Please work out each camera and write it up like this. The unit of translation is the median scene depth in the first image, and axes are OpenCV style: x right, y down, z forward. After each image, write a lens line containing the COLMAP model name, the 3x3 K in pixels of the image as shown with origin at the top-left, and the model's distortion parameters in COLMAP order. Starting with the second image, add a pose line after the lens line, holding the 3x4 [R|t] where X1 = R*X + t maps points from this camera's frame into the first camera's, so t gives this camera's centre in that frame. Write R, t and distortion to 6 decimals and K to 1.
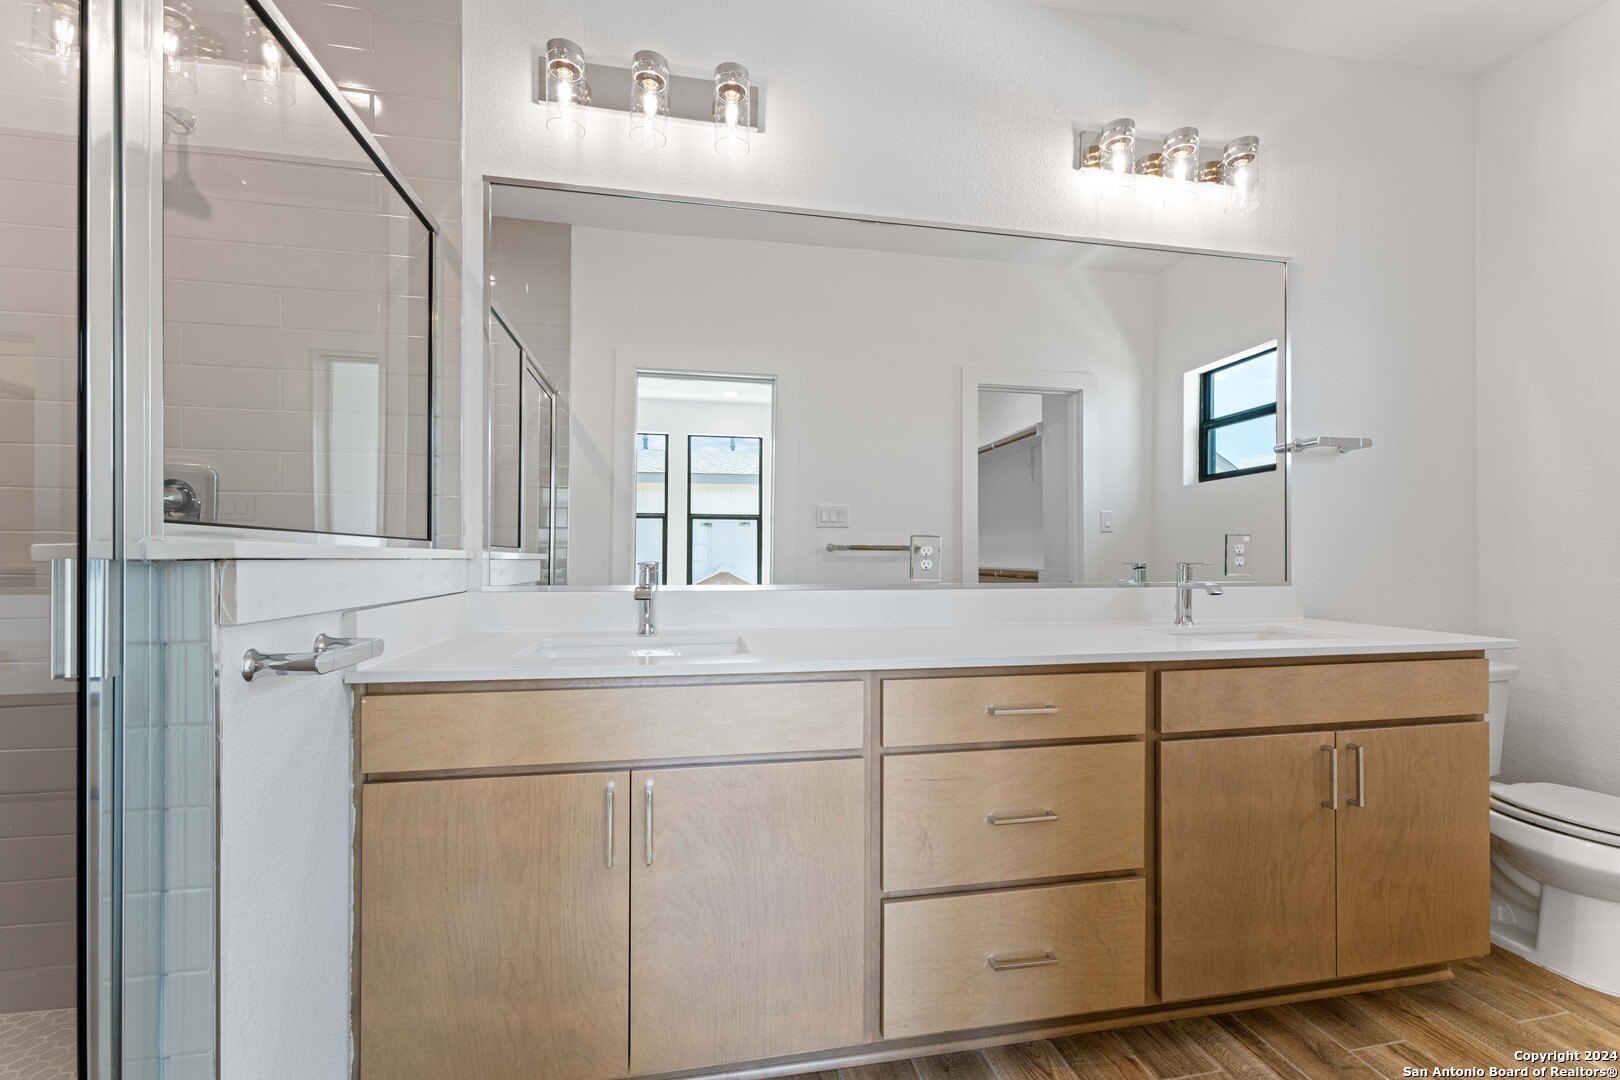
lens RADIAL K [[651.1, 0, 800.6], [0, 651.1, 551.5], [0, 0, 1]] dist [0.003021, 0.000496]
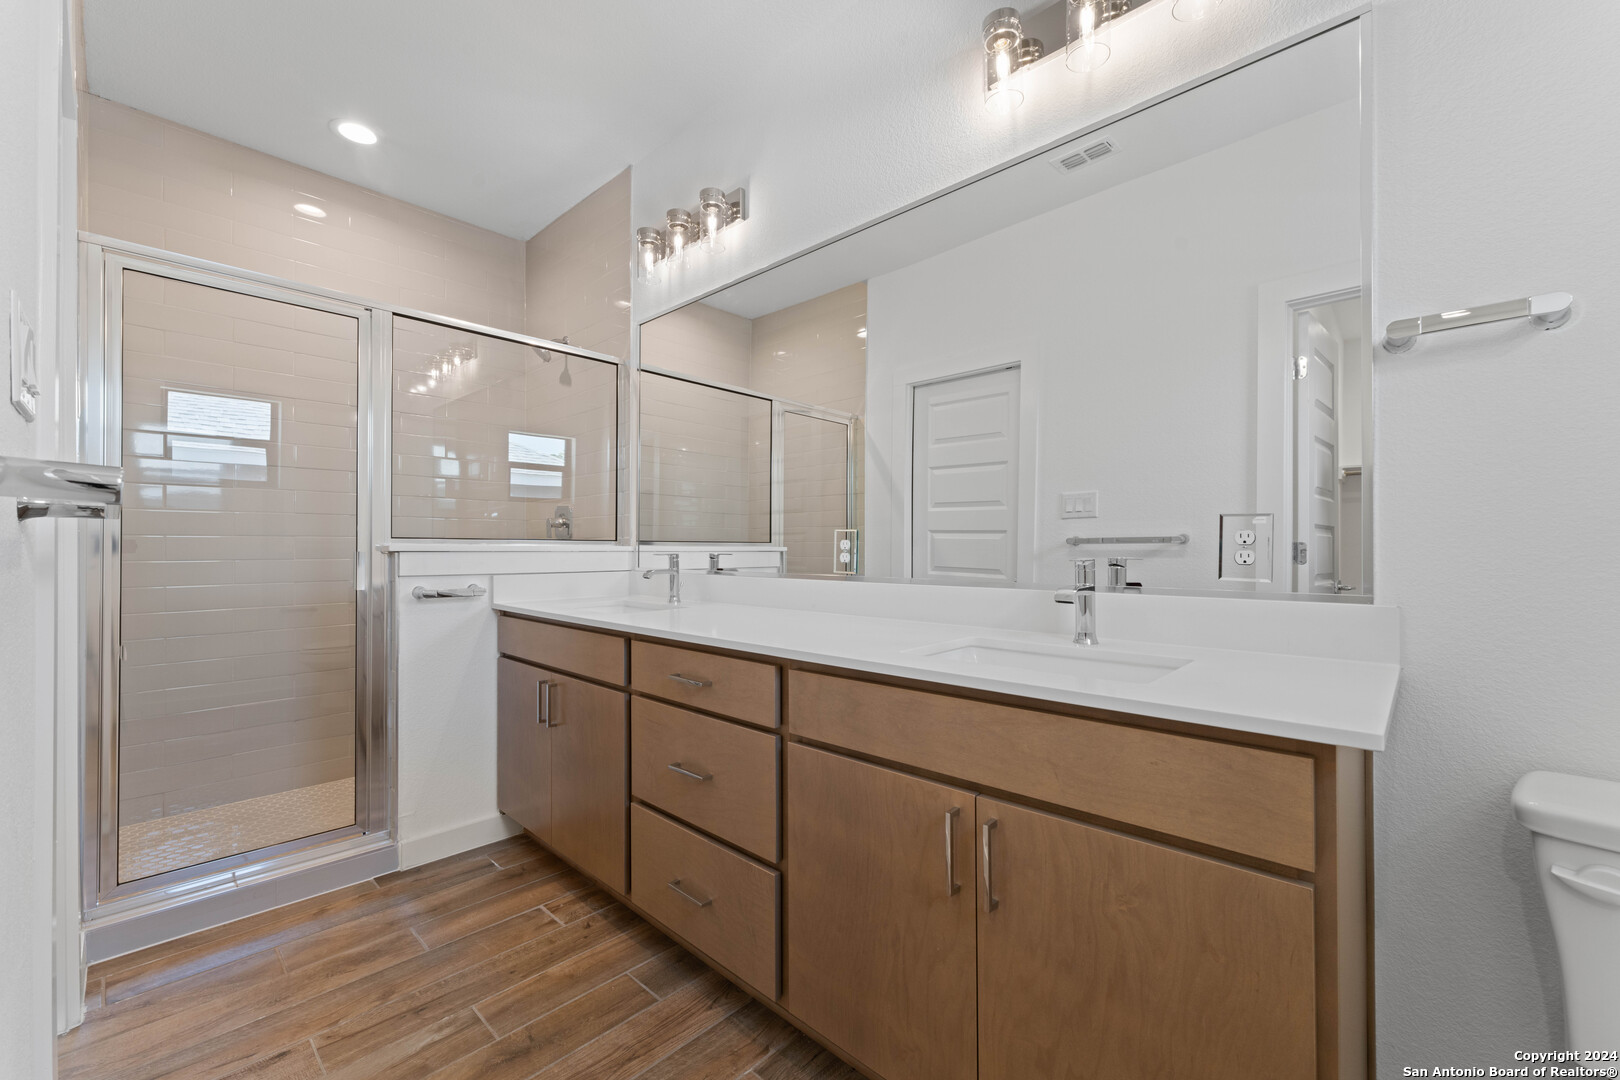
lens RADIAL K [[651.1, 0, 814.5], [0, 651.1, 544.8], [0, 0, 1]] dist [0.003021, 0.000496]
pose [[0.596069, -0.006302, -0.802909, 1.297958], [0.004579, 0.999980, -0.004449, 0.004482], [0.802920, -0.001024, 0.596085, 0.437637]]
